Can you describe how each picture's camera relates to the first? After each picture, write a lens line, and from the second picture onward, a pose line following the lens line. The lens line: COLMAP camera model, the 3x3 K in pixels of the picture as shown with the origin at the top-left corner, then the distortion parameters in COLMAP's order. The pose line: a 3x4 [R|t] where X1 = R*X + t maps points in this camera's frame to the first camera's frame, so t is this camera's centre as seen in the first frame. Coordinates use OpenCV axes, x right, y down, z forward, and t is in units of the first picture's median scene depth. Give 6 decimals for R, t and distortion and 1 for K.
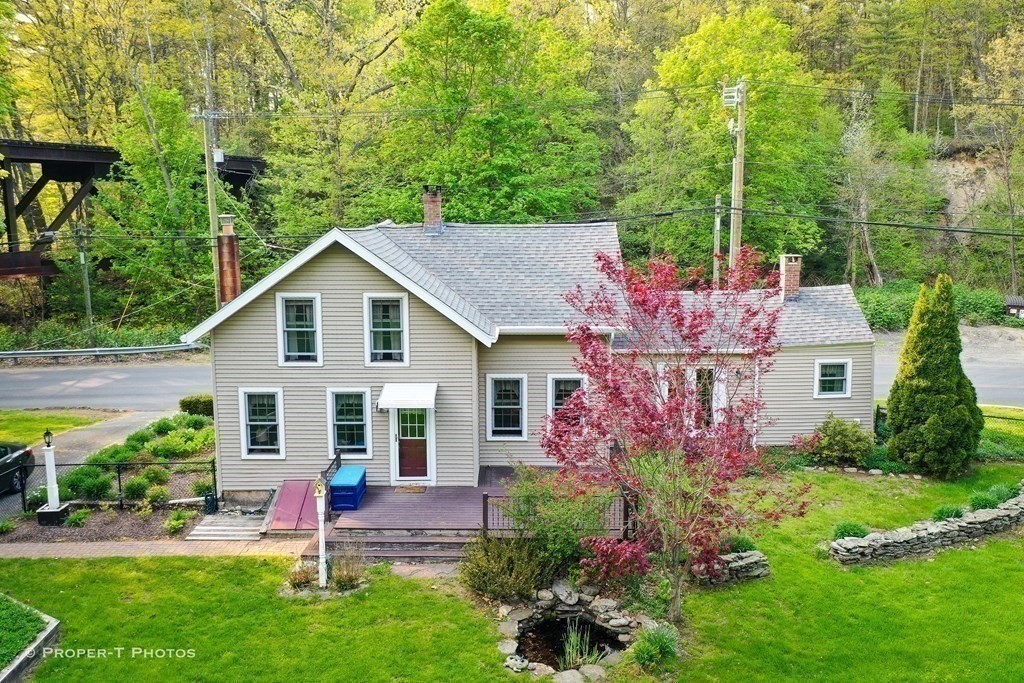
lens RADIAL K [[868.8, 0, 512.3], [0, 868.8, 342.1], [0, 0, 1]] dist [0.023102, 0.005391]
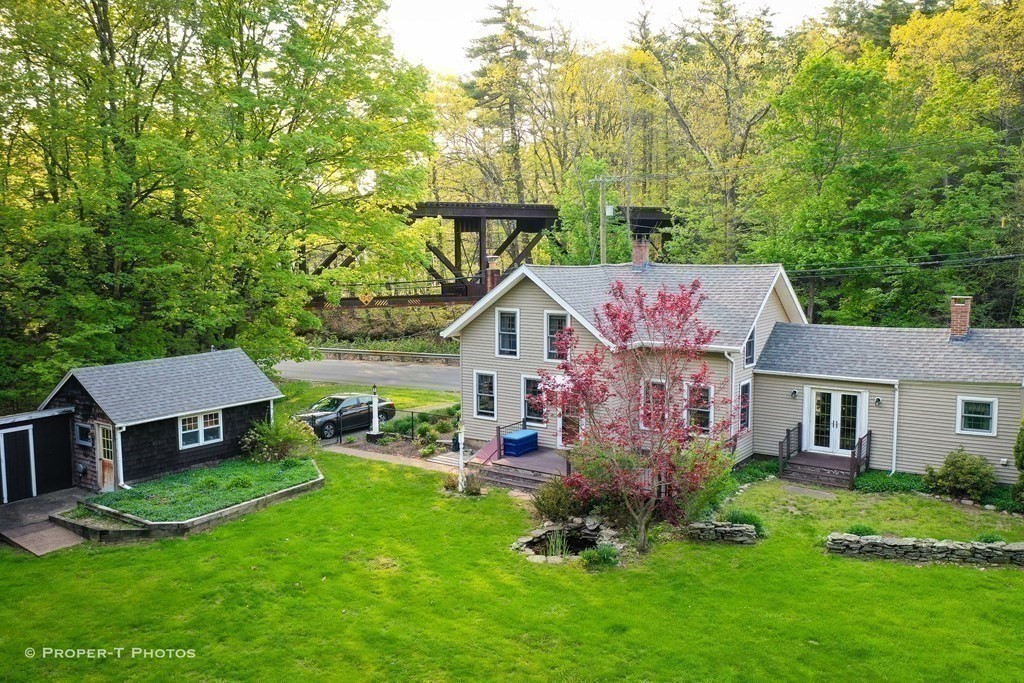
lens RADIAL K [[874.3, 0, 512.0], [0, 874.3, 341.5], [0, 0, 1]] dist [0.018100, 0.002198]
pose [[0.816409, 0.061269, -0.574215, 0.609687], [-0.090701, 0.995619, -0.022725, 0.032638], [0.570307, 0.070635, 0.818389, -0.206714]]
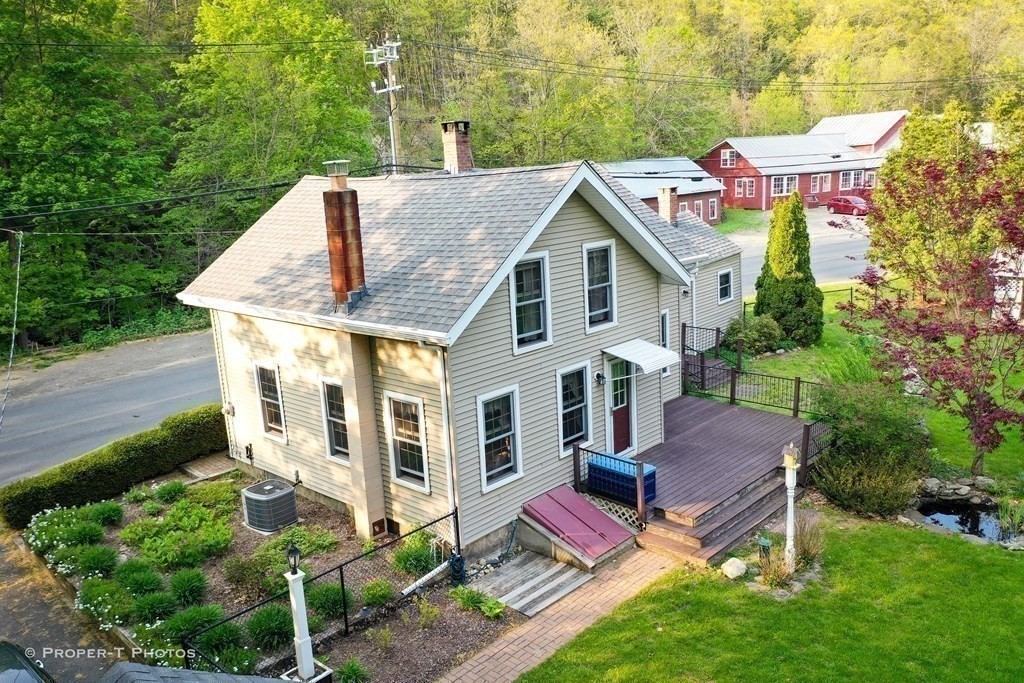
lens RADIAL K [[819.8, 0, 512.2], [0, 819.8, 333.5], [0, 0, 1]] dist [0.013626, 0.005123]
pose [[0.680603, -0.182417, 0.709580, -0.764026], [0.166756, 0.981658, 0.092416, -0.055840], [-0.713422, 0.055428, 0.698539, 0.509733]]
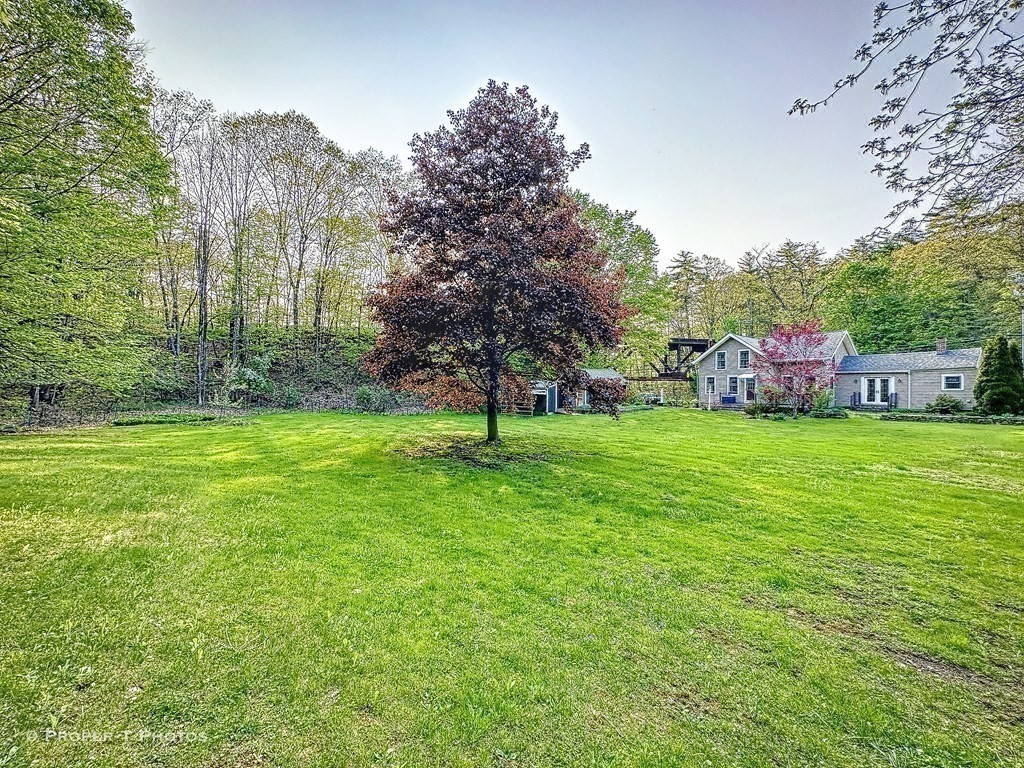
lens RADIAL K [[408.6, 0, 510.8], [0, 408.6, 383.8], [0, 0, 1]] dist [-0.003365, 0.000459]
pose [[0.571201, 0.003139, -0.820804, 0.712533], [-0.141746, 0.985346, -0.094874, 0.393031], [0.808478, 0.170538, 0.563276, -0.768699]]
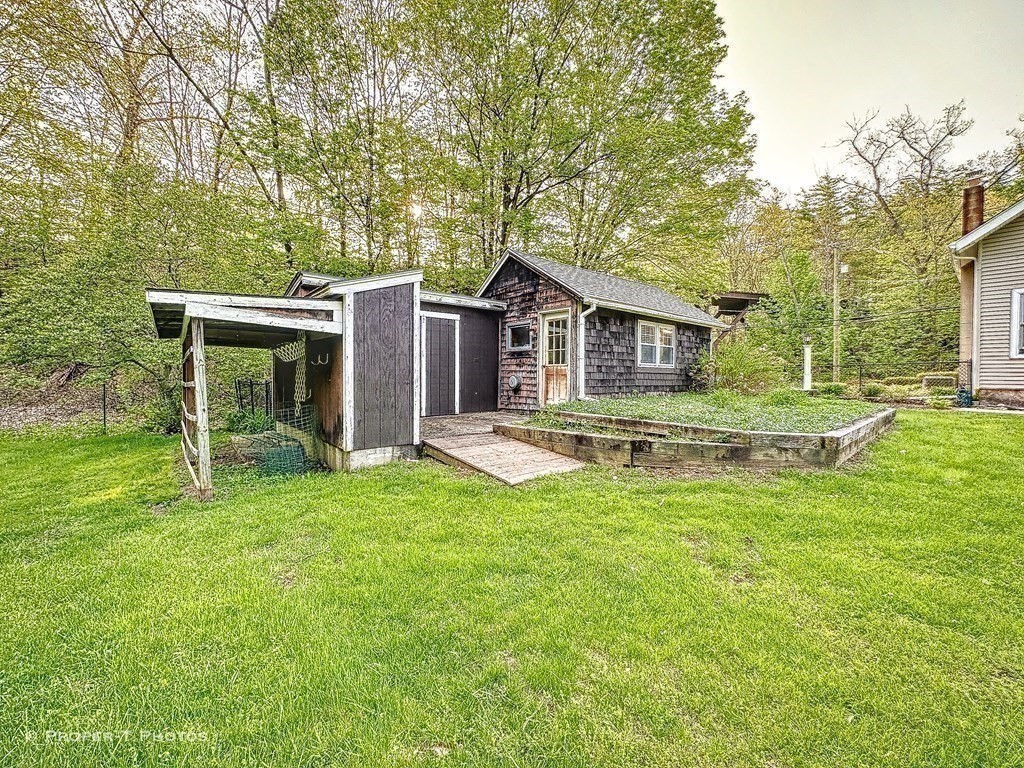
lens RADIAL K [[408.6, 0, 510.8], [0, 408.6, 383.8], [0, 0, 1]] dist [-0.003365, 0.000459]
pose [[0.640271, 0.017595, -0.767947, -0.324007], [-0.132442, 0.987294, -0.087802, 0.294361], [0.756645, 0.157926, 0.634467, 0.230267]]
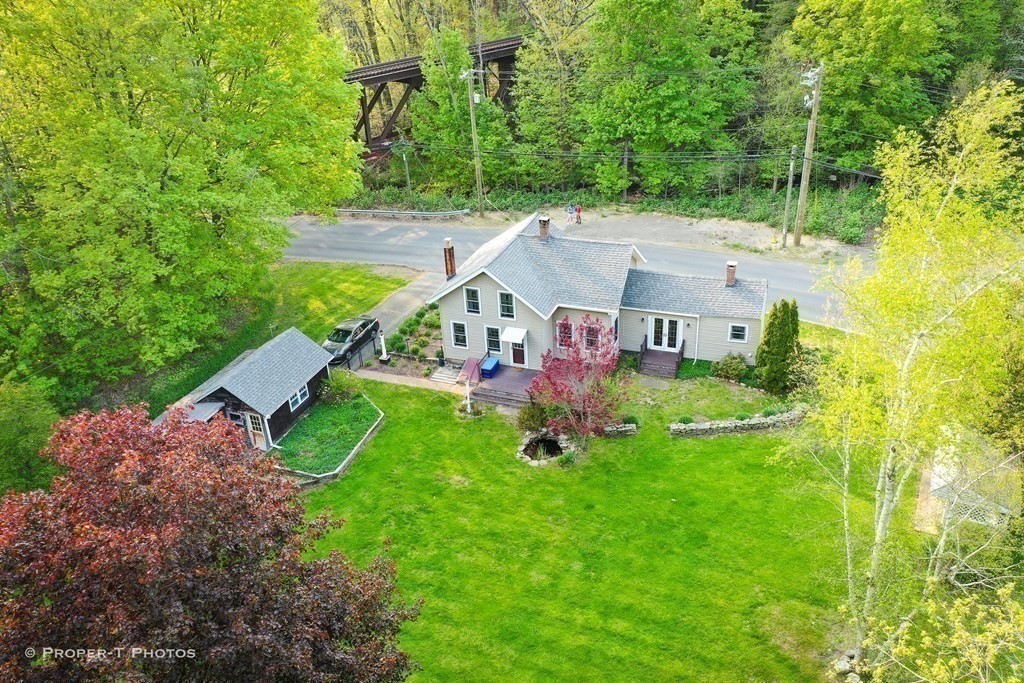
lens RADIAL K [[819.8, 0, 512.2], [0, 819.8, 333.5], [0, 0, 1]] dist [0.013626, 0.005123]
pose [[0.934533, 0.129120, -0.331627, 0.601990], [-0.010767, 0.941691, 0.336308, -0.677345], [0.355714, -0.310720, 0.881431, -0.945900]]
